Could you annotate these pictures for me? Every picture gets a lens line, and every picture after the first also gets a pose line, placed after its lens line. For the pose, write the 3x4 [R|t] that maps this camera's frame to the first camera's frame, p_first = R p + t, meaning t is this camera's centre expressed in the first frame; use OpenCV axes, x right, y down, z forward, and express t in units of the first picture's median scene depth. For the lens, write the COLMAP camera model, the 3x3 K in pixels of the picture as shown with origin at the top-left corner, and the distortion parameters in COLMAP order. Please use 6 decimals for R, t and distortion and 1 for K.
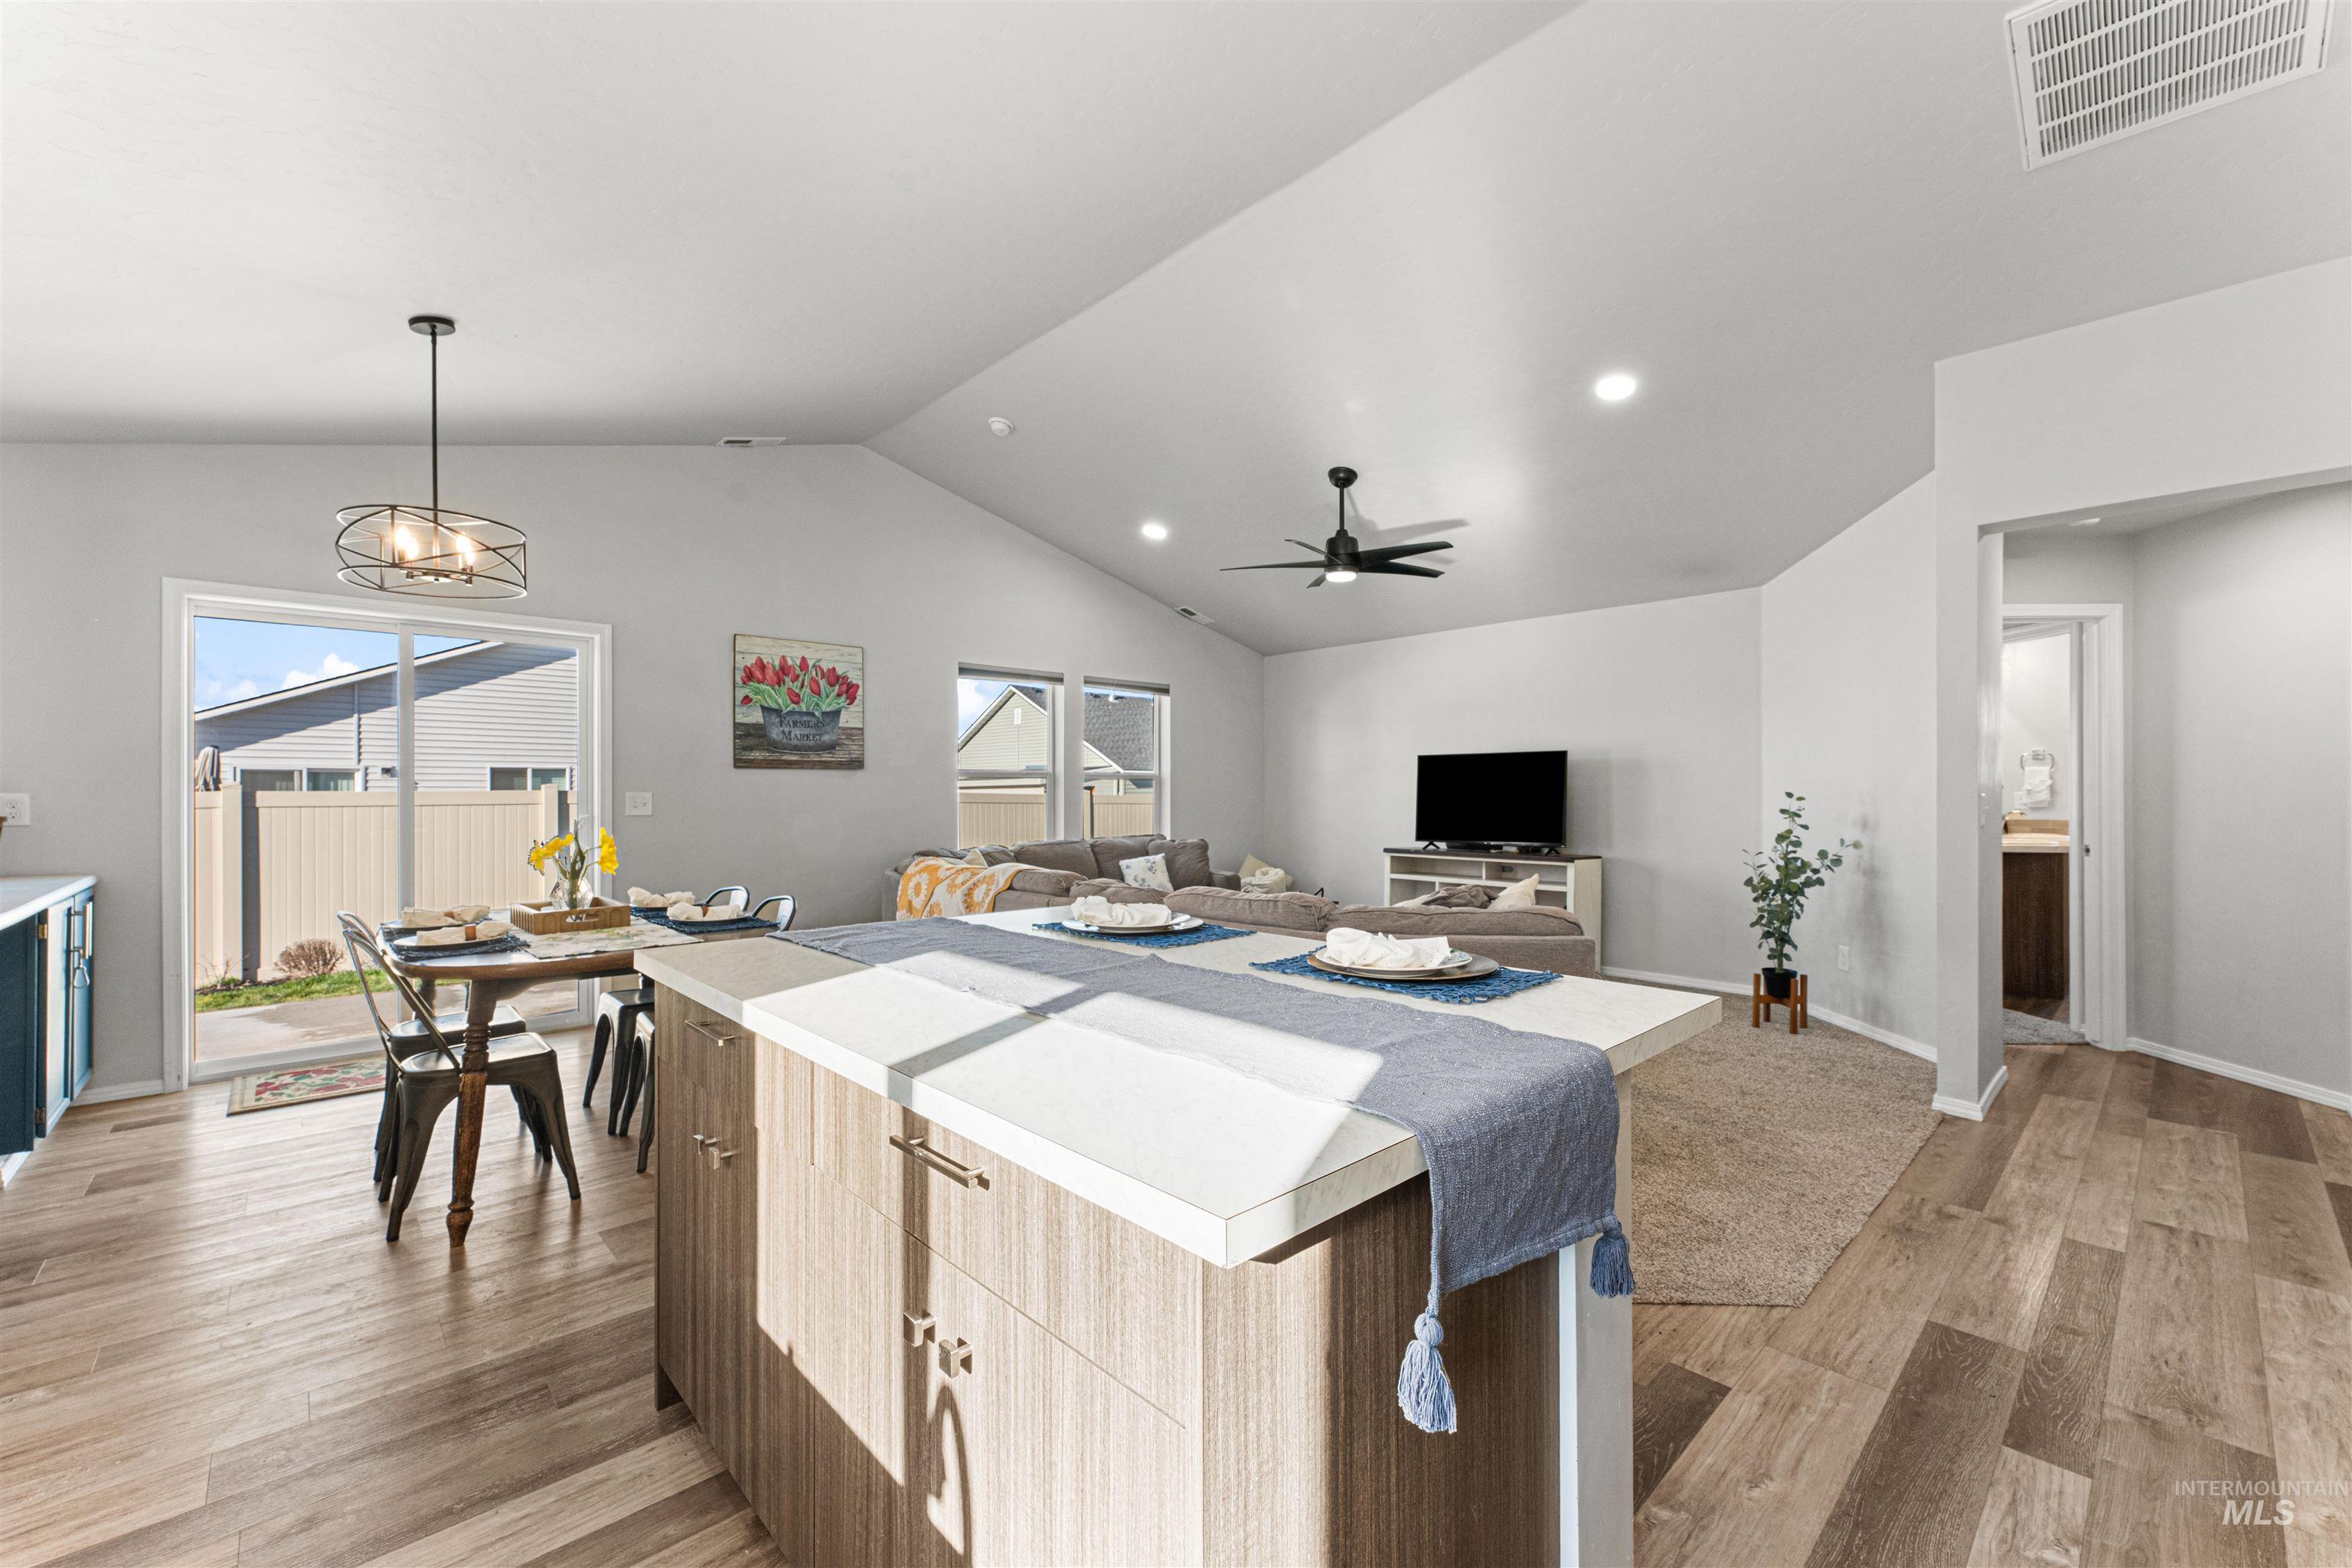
lens RADIAL K [[949.7, 0, 1186.4], [0, 949.7, 791.0], [0, 0, 1]] dist [0.000726, -0.001215]
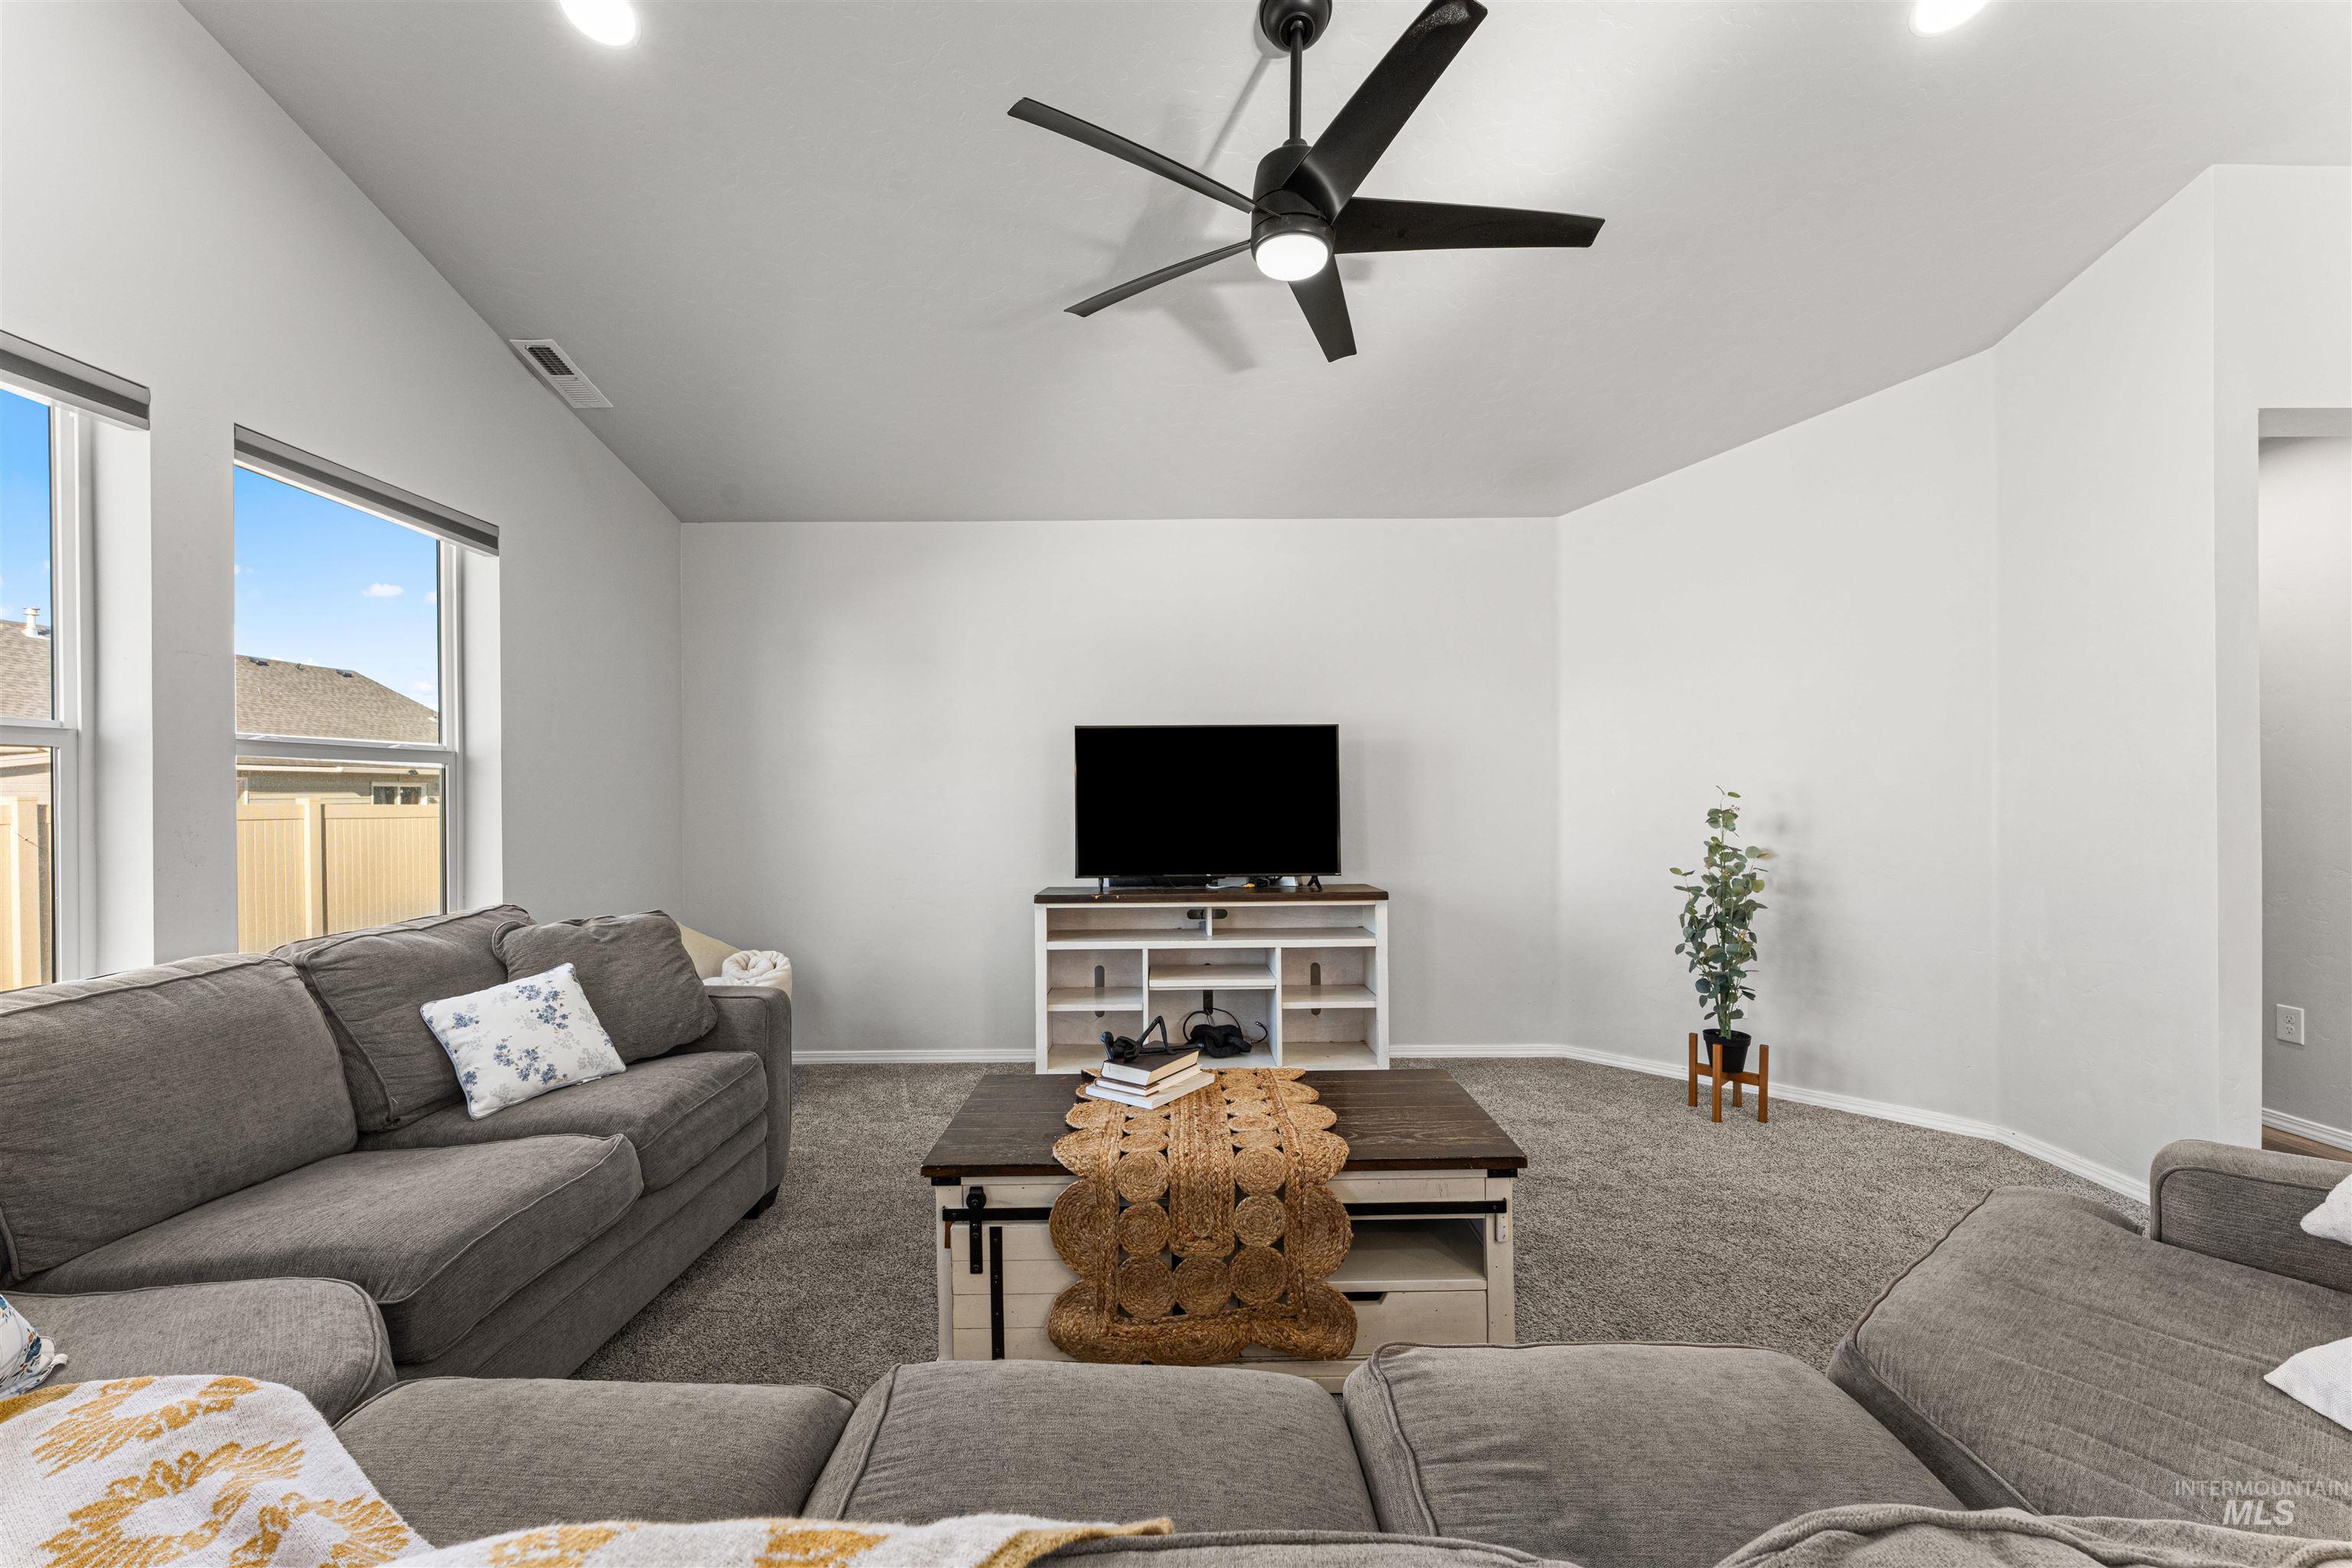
lens RADIAL K [[949.7, 0, 1188.3], [0, 949.7, 792.3], [0, 0, 1]] dist [0.000726, -0.001215]
pose [[0.682329, -0.004806, 0.731029, -0.127599], [0.007139, 0.999975, -0.000089, 0.002421], [-0.731010, 0.005280, 0.682346, 0.581408]]
